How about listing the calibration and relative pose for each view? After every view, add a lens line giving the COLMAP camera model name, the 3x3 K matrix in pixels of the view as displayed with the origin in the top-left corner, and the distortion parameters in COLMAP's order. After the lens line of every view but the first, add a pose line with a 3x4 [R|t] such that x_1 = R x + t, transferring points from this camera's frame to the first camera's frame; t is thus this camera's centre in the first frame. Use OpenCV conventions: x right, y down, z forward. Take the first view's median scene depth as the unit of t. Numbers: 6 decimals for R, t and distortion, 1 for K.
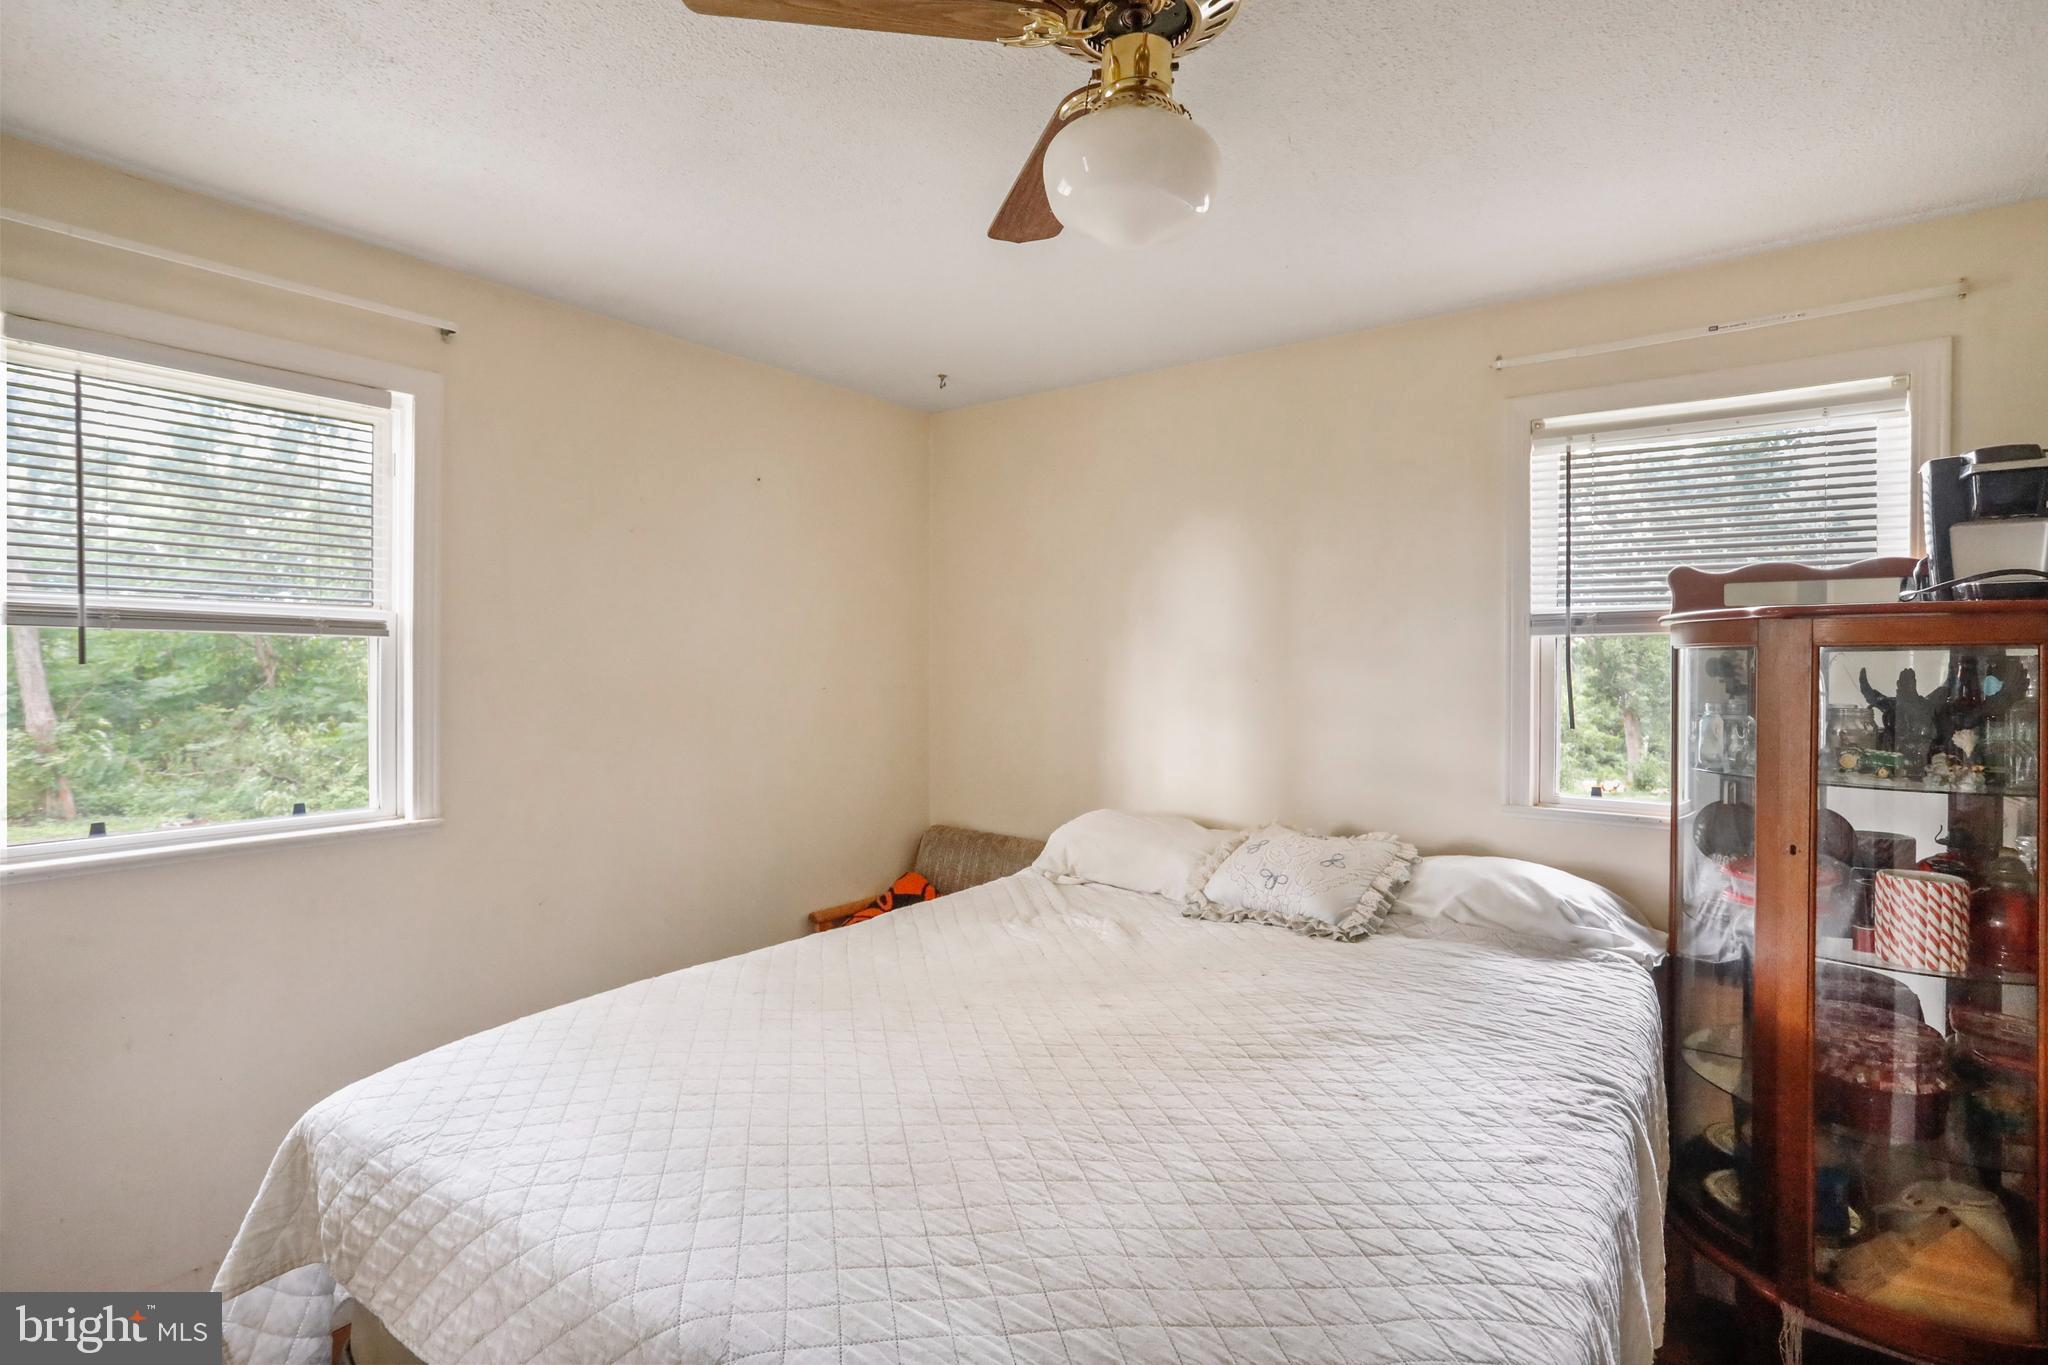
lens RADIAL K [[986.0, 0, 1019.2], [0, 986.0, 667.7], [0, 0, 1]] dist [-0.064298, 0.030391]
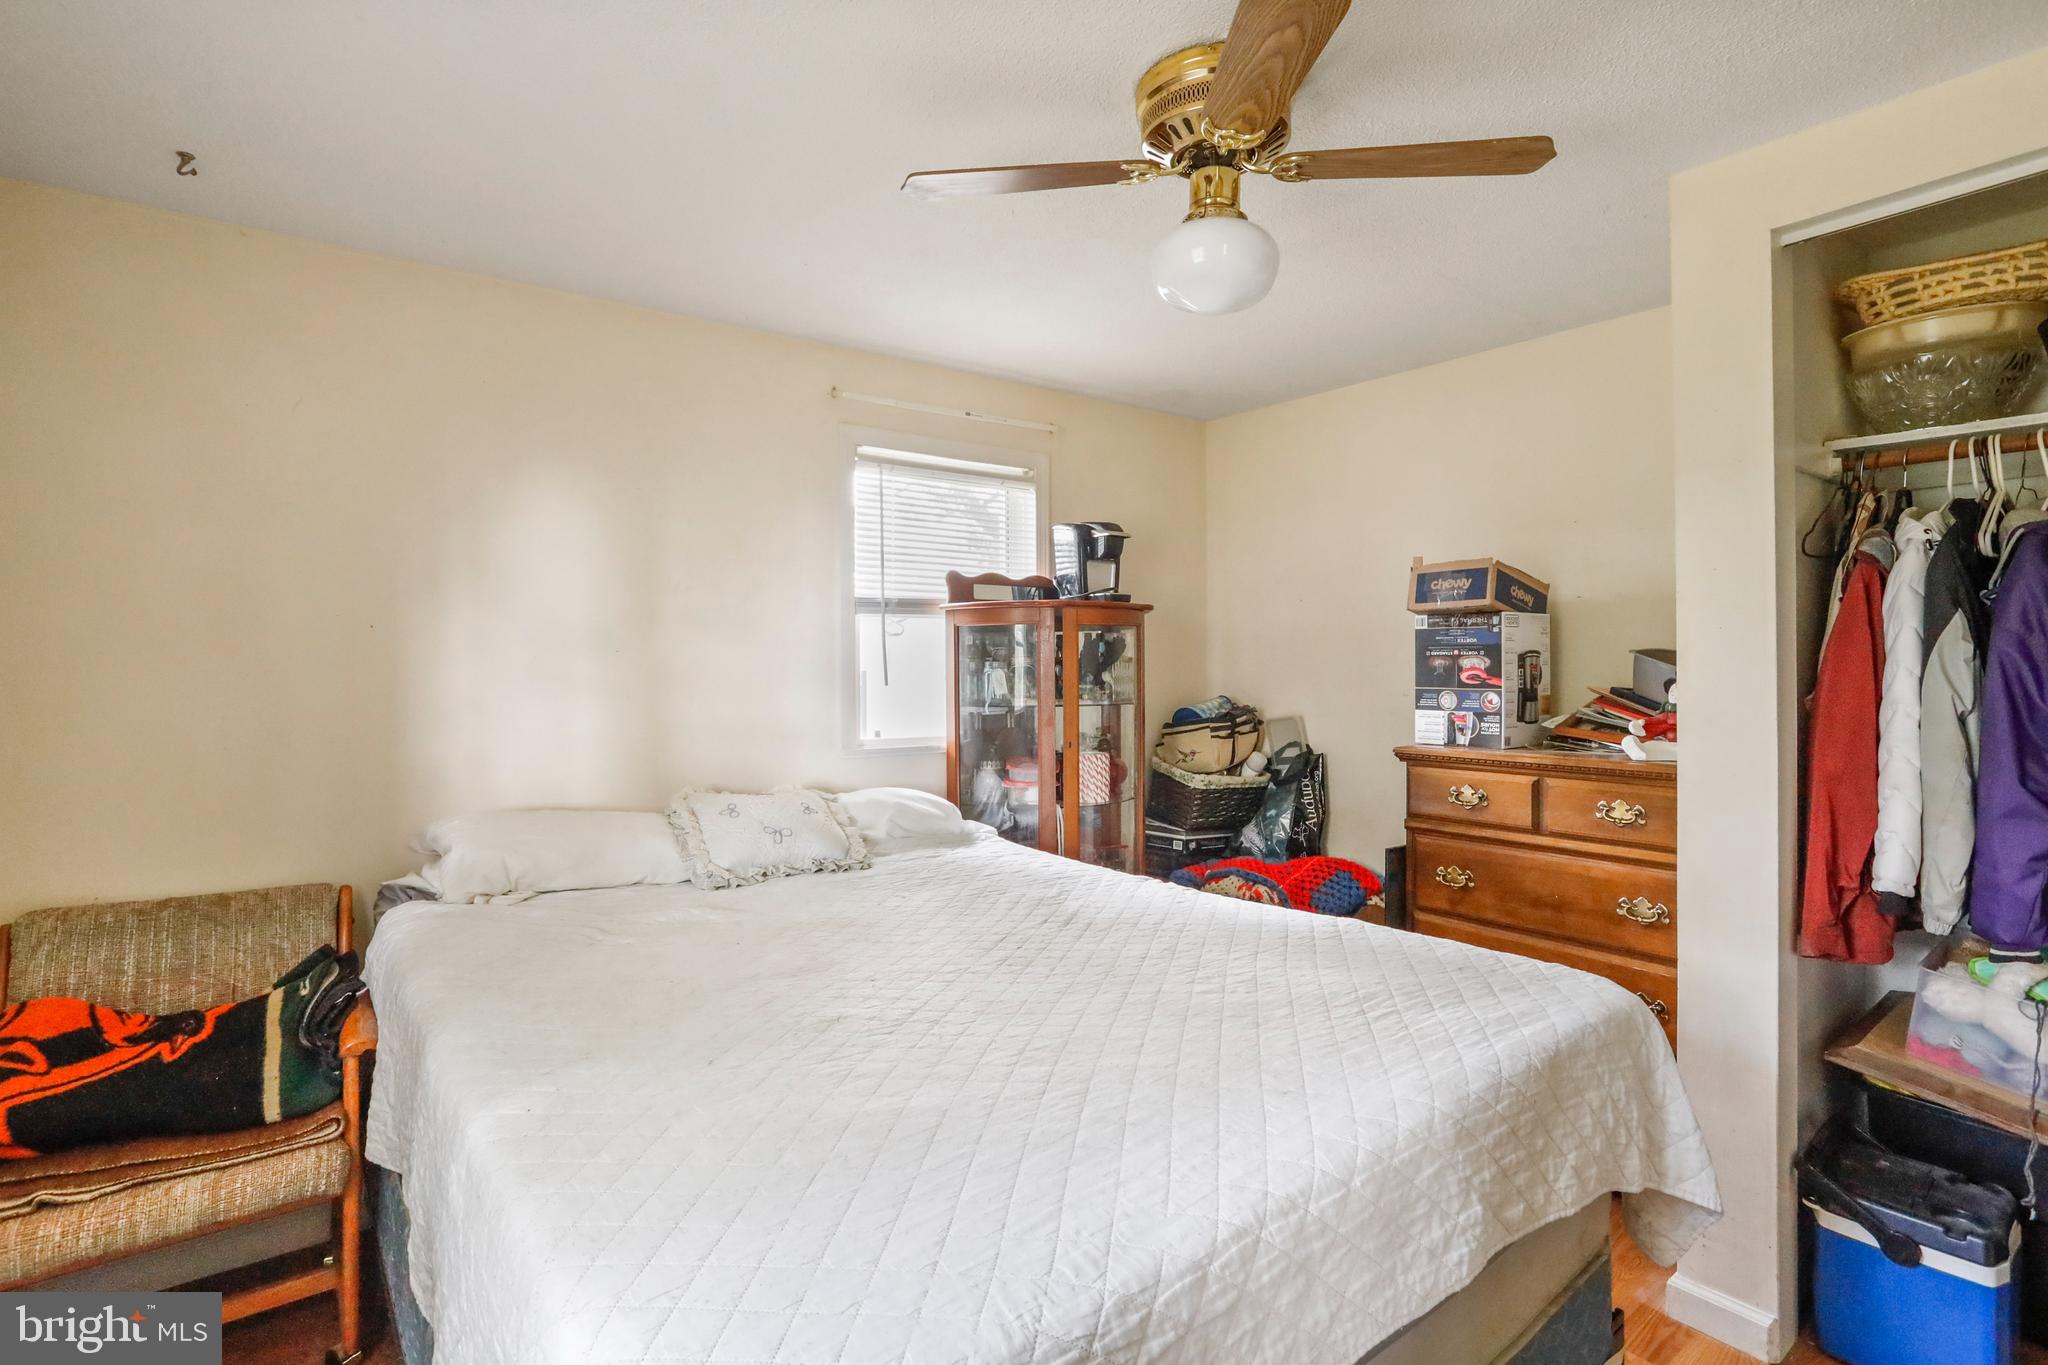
lens RADIAL K [[986.0, 0, 1019.2], [0, 986.0, 667.7], [0, 0, 1]] dist [-0.064298, 0.030391]
pose [[0.290576, -0.006801, 0.956828, -0.717023], [0.012118, 0.999921, 0.003427, 0.039117], [-0.956775, 0.010599, 0.290635, 0.475356]]
